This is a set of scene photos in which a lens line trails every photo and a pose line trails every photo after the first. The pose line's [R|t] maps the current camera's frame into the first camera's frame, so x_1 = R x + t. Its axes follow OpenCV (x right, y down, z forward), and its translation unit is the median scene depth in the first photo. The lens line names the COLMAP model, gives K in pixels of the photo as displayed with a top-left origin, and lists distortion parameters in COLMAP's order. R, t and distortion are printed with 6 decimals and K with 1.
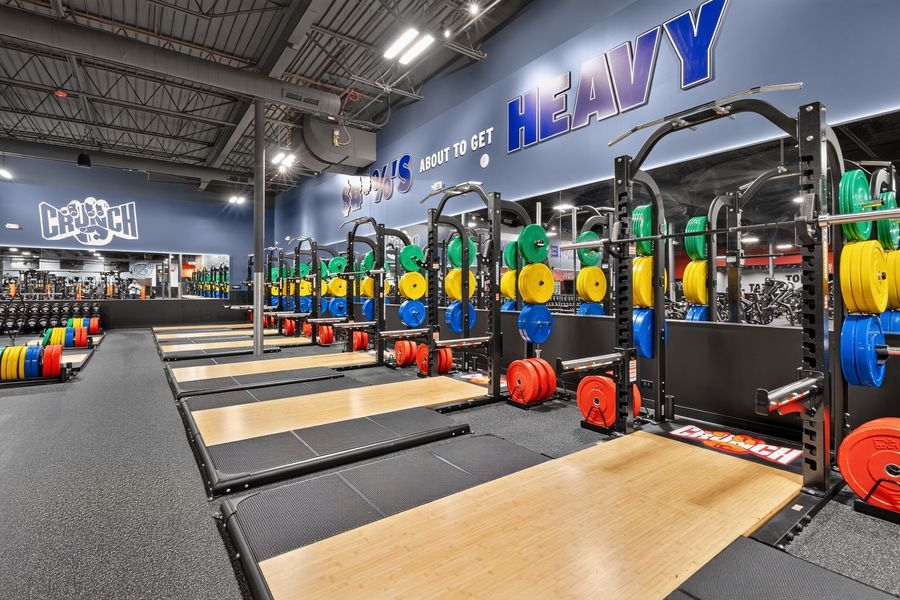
lens RADIAL K [[426.0, 0, 452.6], [0, 426.0, 296.2], [0, 0, 1]] dist [-0.014063, -0.000088]
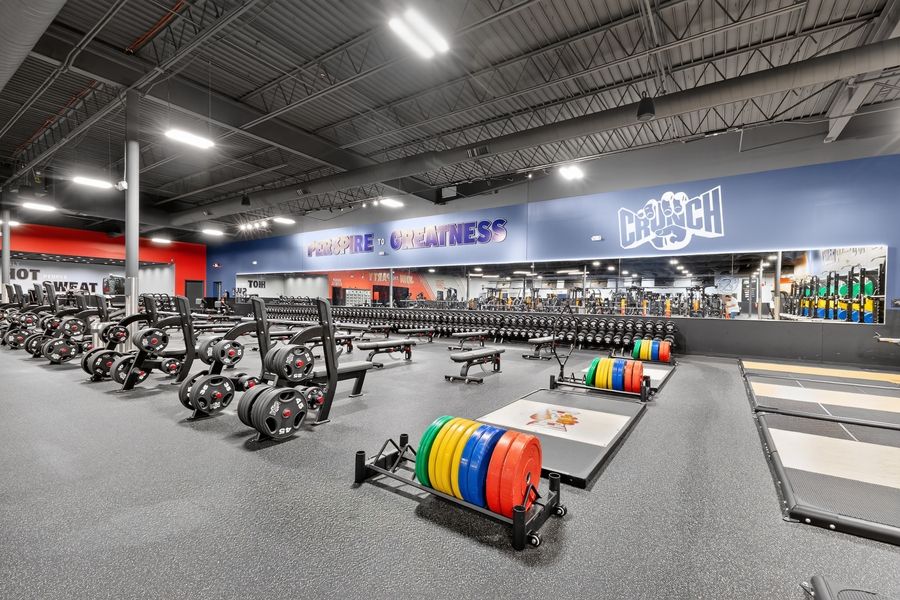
lens RADIAL K [[408.1, 0, 445.8], [0, 408.1, 301.7], [0, 0, 1]] dist [-0.000758, -0.000041]
pose [[0.327656, 0.007050, -0.944771, -0.237962], [-0.030963, 0.999515, -0.003279, -0.004813], [0.944289, 0.030327, 0.327716, 0.322580]]
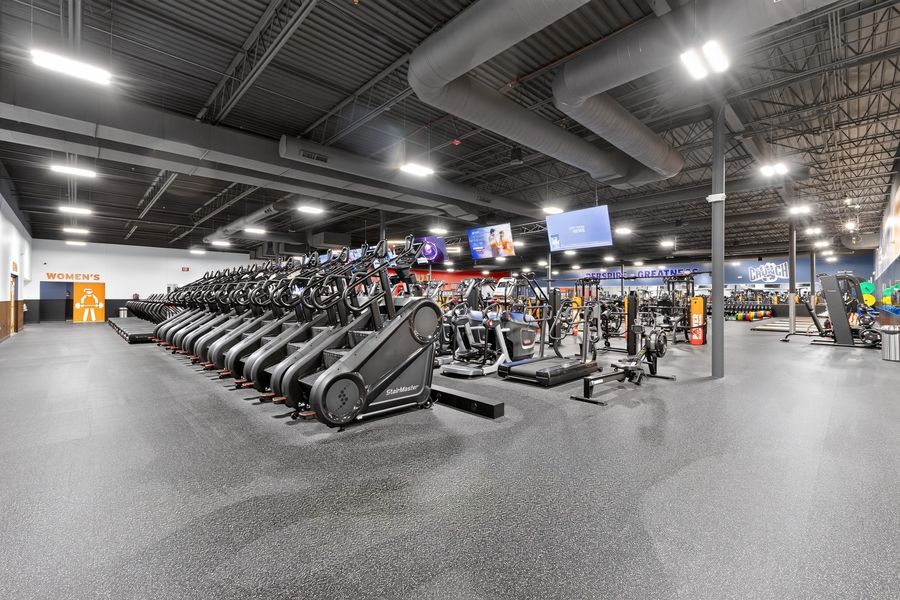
lens RADIAL K [[399.0, 0, 423.5], [0, 399.0, 298.8], [0, 0, 1]] dist [0.001542, 0.000130]
pose [[0.097061, -0.001651, -0.995277, 1.228710], [-0.015619, 0.999873, -0.003182, 0.015812], [0.995156, 0.015854, 0.097023, -1.189923]]
